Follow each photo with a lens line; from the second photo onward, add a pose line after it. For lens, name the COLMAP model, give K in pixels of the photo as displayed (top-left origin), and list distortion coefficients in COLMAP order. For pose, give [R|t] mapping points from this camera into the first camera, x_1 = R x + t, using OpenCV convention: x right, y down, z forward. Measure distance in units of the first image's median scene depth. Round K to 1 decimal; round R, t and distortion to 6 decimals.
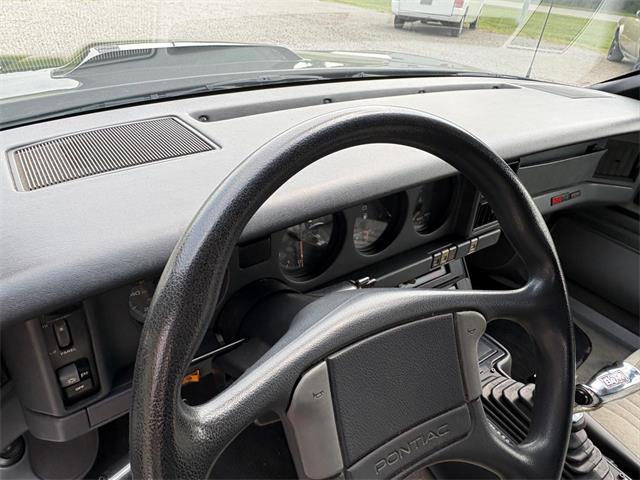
lens RADIAL K [[417.9, 0, 302.0], [0, 417.9, 238.6], [0, 0, 1]] dist [-0.003051, 0.003798]
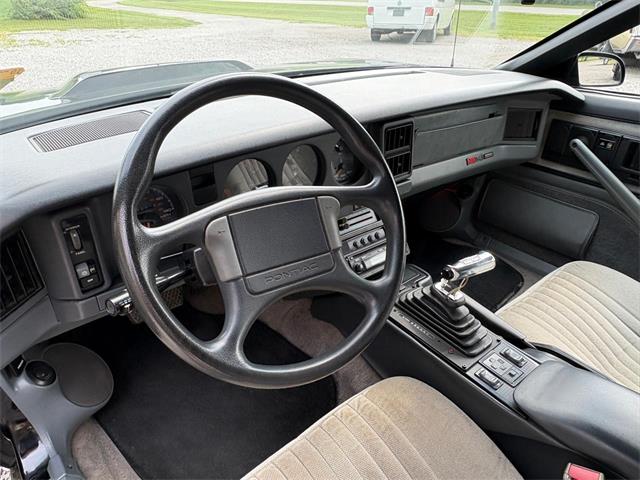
lens RADIAL K [[417.9, 0, 316.6], [0, 417.9, 243.4], [0, 0, 1]] dist [-0.003051, 0.003798]
pose [[0.994028, -0.107716, 0.017477, 0.122500], [0.108223, 0.993634, -0.031281, 0.156660], [-0.013997, 0.032986, 0.999358, -0.239296]]
